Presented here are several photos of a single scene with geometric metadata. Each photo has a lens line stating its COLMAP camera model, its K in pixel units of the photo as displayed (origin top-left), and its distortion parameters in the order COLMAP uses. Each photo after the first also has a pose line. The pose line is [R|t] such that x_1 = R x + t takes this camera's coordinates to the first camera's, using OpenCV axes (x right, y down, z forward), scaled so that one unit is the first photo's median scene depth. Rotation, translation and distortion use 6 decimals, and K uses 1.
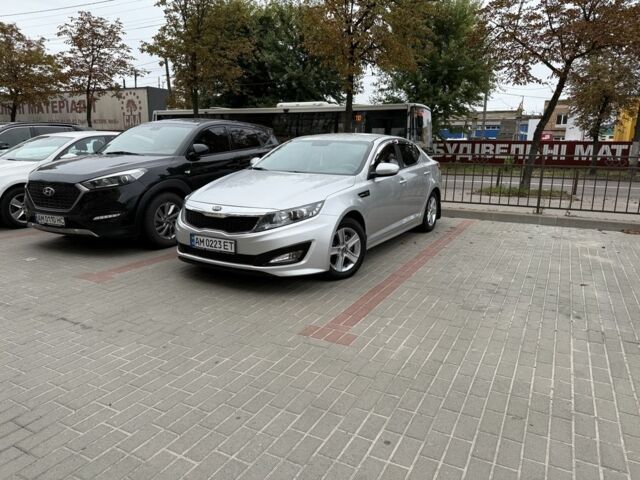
lens RADIAL K [[446.5, 0, 324.6], [0, 446.5, 238.8], [0, 0, 1]] dist [0.069061, -0.099029]
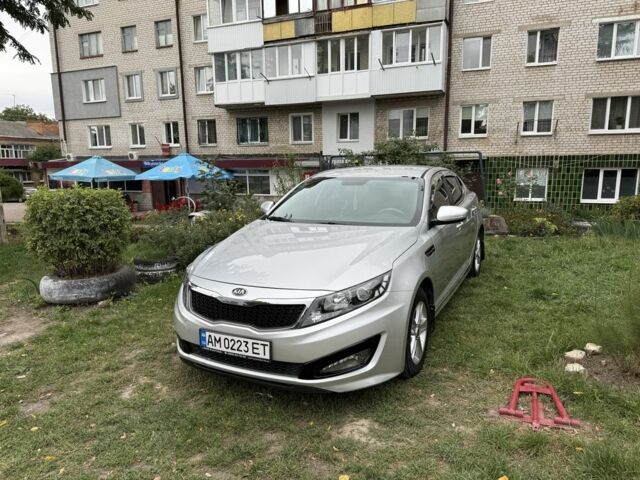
lens RADIAL K [[446.5, 0, 324.6], [0, 446.5, 238.8], [0, 0, 1]] dist [0.069061, -0.099029]
pose [[0.997727, -0.043254, 0.051680, -0.141404], [0.045493, 0.998041, -0.042959, -0.112015], [-0.049721, 0.045213, 0.997739, 0.309732]]
